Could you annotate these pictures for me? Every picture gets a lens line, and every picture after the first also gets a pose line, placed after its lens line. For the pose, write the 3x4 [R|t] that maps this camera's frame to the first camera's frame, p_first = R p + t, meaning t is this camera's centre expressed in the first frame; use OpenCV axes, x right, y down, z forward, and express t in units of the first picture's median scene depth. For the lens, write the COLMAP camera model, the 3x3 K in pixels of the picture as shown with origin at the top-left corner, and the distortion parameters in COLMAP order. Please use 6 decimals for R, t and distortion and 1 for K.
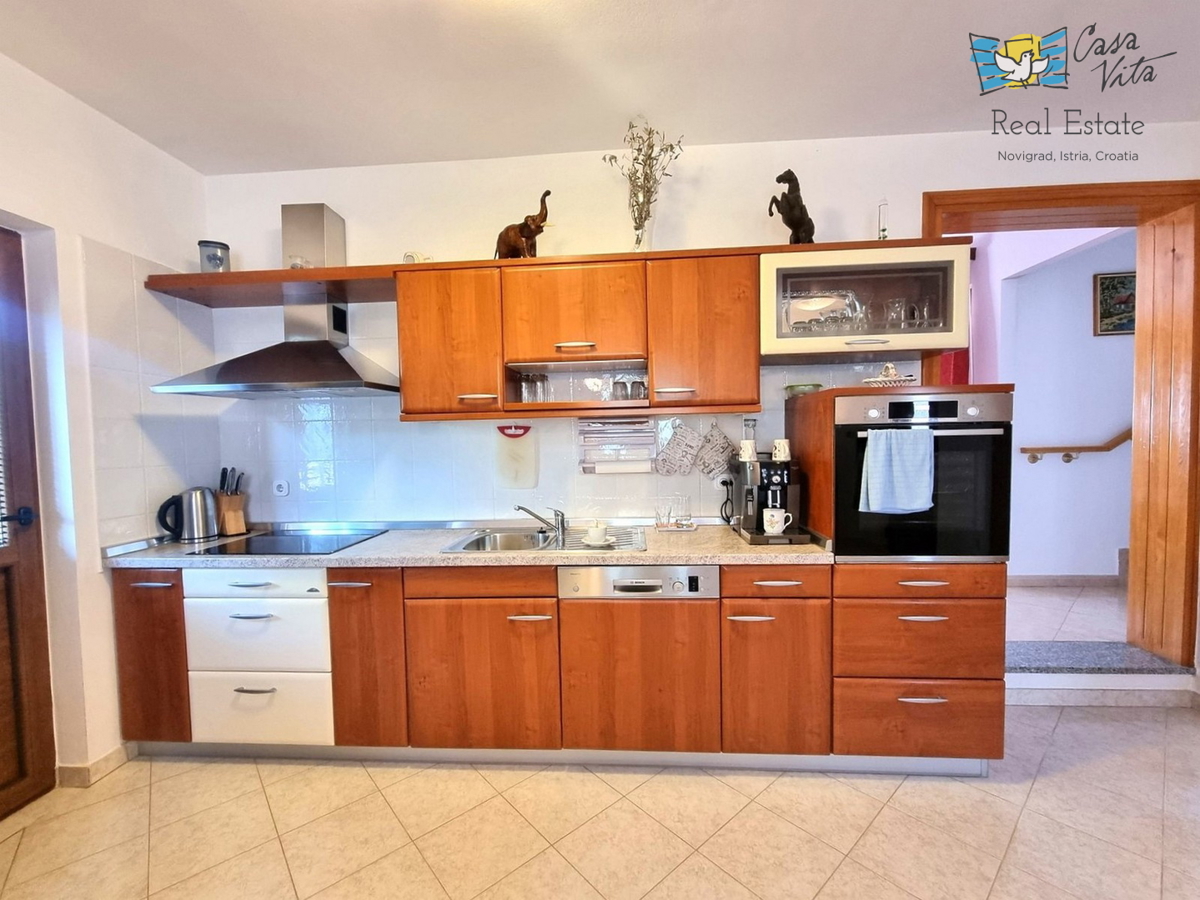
lens RADIAL K [[506.8, 0, 597.1], [0, 506.8, 460.7], [0, 0, 1]] dist [0.001047, -0.000409]
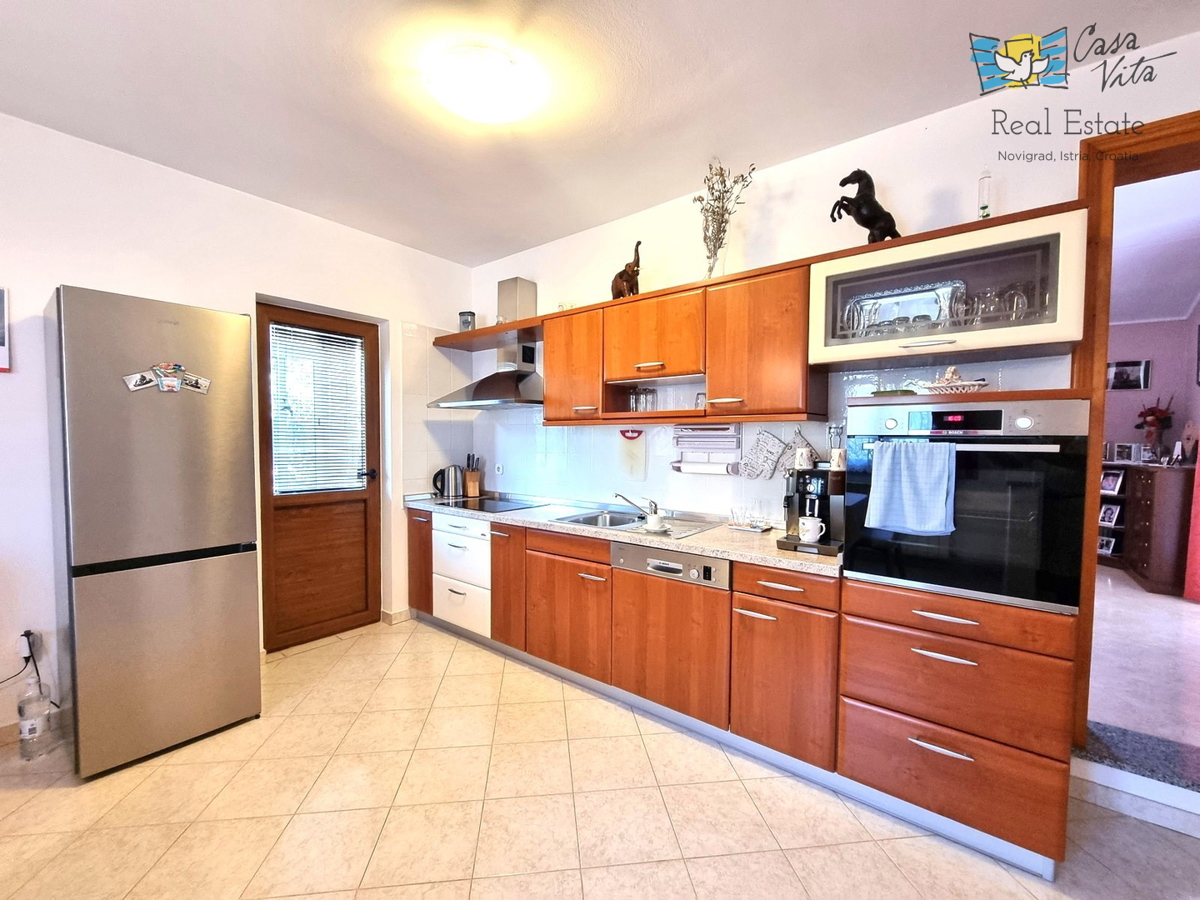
lens RADIAL K [[490.4, 0, 596.5], [0, 490.4, 461.1], [0, 0, 1]] dist [0.004542, -0.004169]
pose [[0.824090, 0.051460, -0.564117, 0.537861], [-0.049534, 0.998597, 0.018732, -0.013929], [0.564289, 0.012506, 0.825483, -0.043137]]
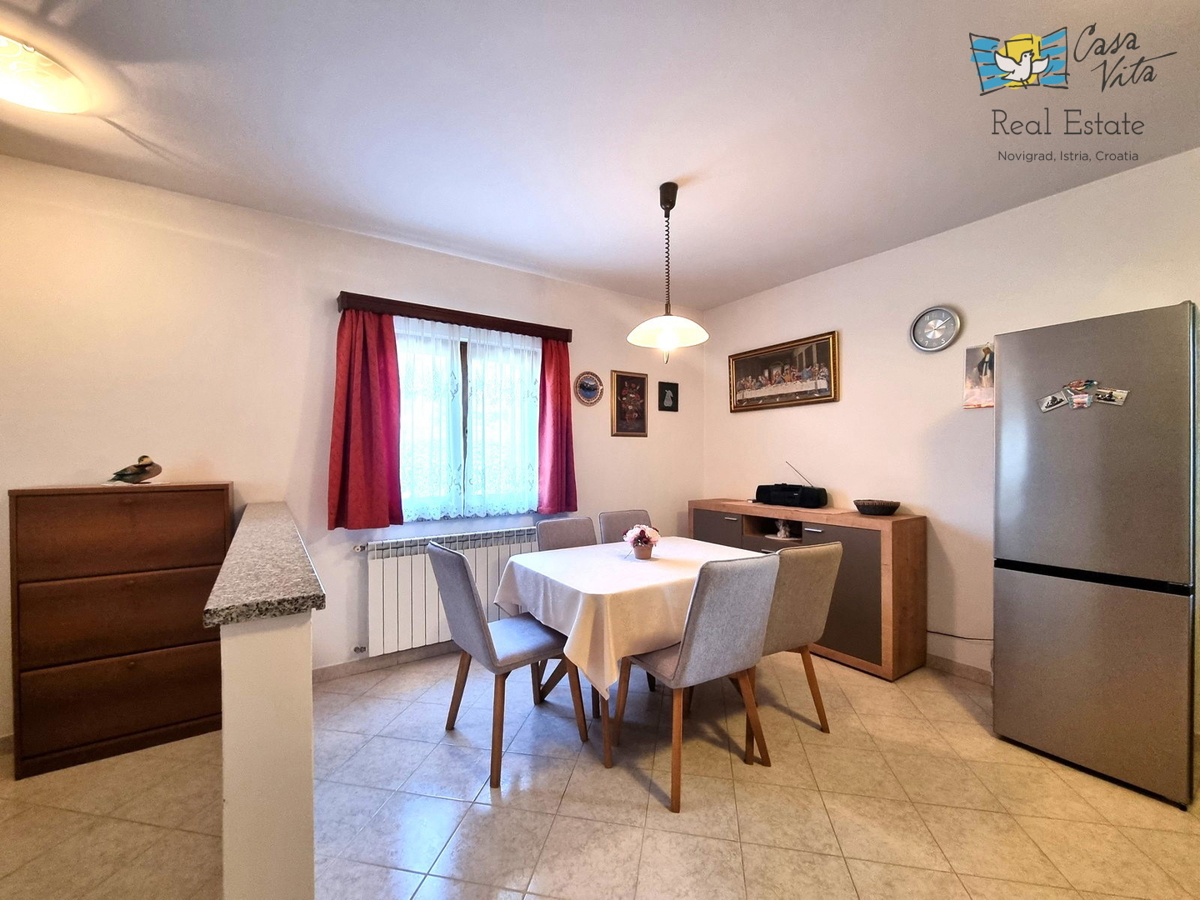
lens RADIAL K [[490.4, 0, 596.5], [0, 490.4, 461.1], [0, 0, 1]] dist [0.004542, -0.004169]
pose [[-0.794682, 0.029764, -0.606295, 0.648146], [-0.005329, 0.998417, 0.055999, -0.036242], [0.607002, 0.047732, -0.793266, 0.474445]]
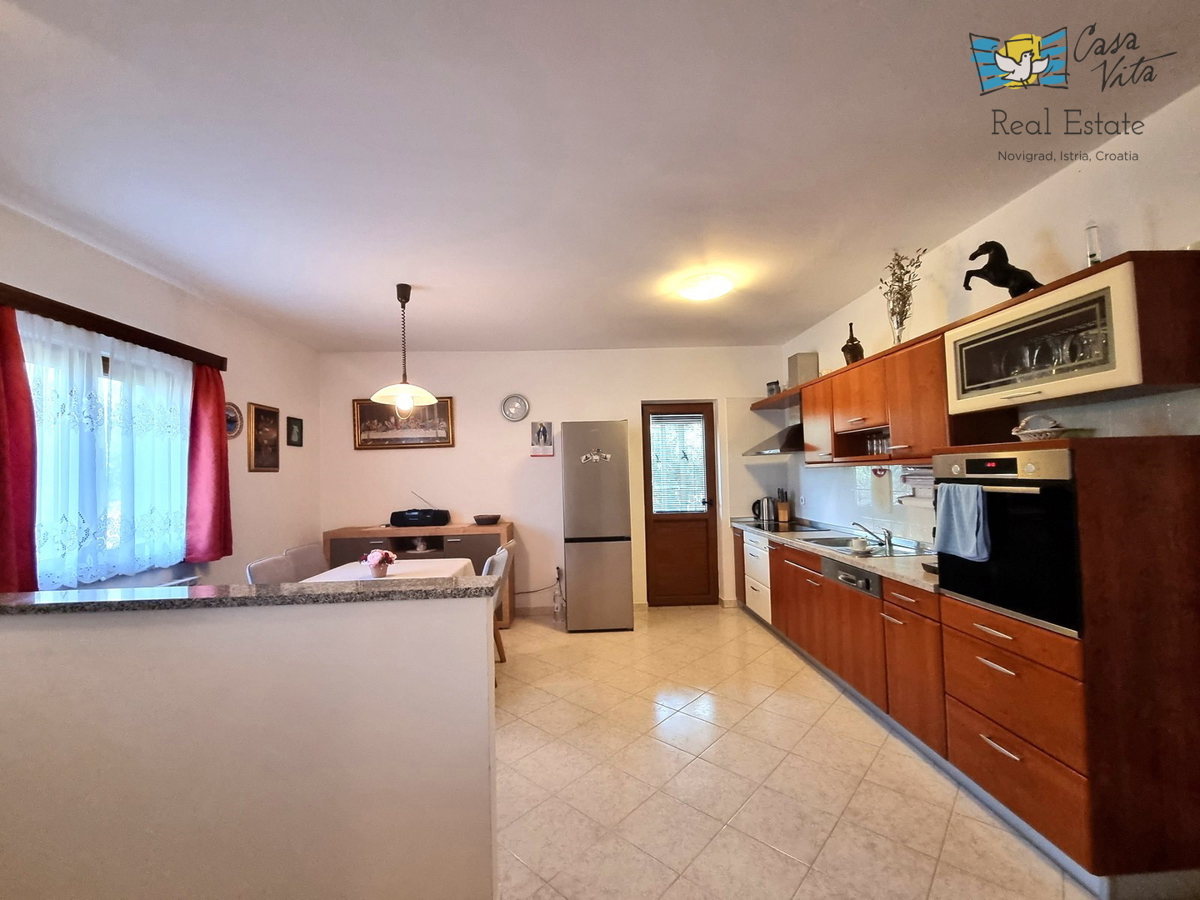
lens RADIAL K [[490.4, 0, 596.5], [0, 490.4, 461.1], [0, 0, 1]] dist [0.004542, -0.004169]
pose [[0.105473, -0.007379, -0.994395, 1.379499], [-0.019850, 0.999758, -0.009524, -0.074749], [0.994224, 0.020744, 0.105301, 0.061140]]
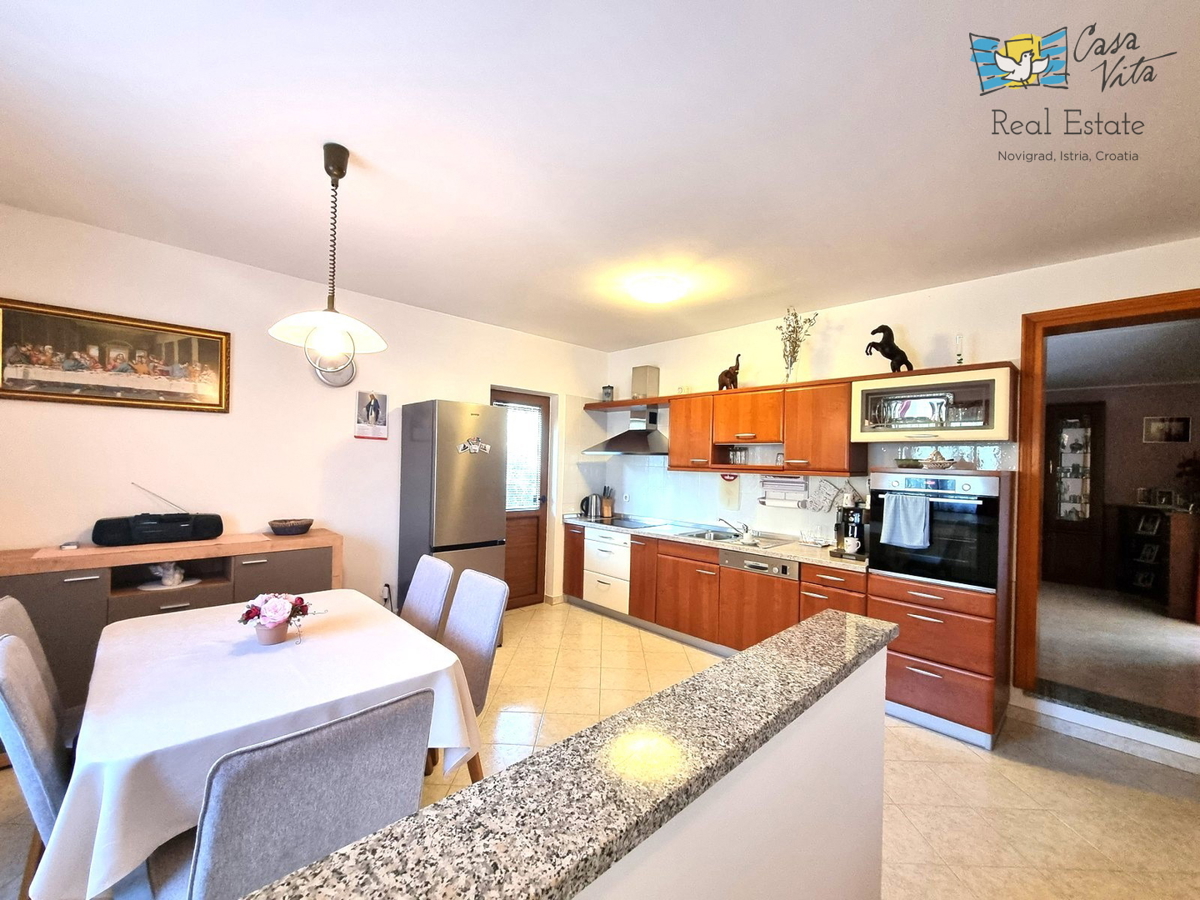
lens RADIAL K [[490.4, 0, 596.5], [0, 490.4, 461.1], [0, 0, 1]] dist [0.004542, -0.004169]
pose [[0.738296, 0.040095, -0.673284, 0.787324], [-0.072089, 0.997204, -0.019665, -0.058707], [0.670613, 0.063055, 0.739123, -0.716279]]
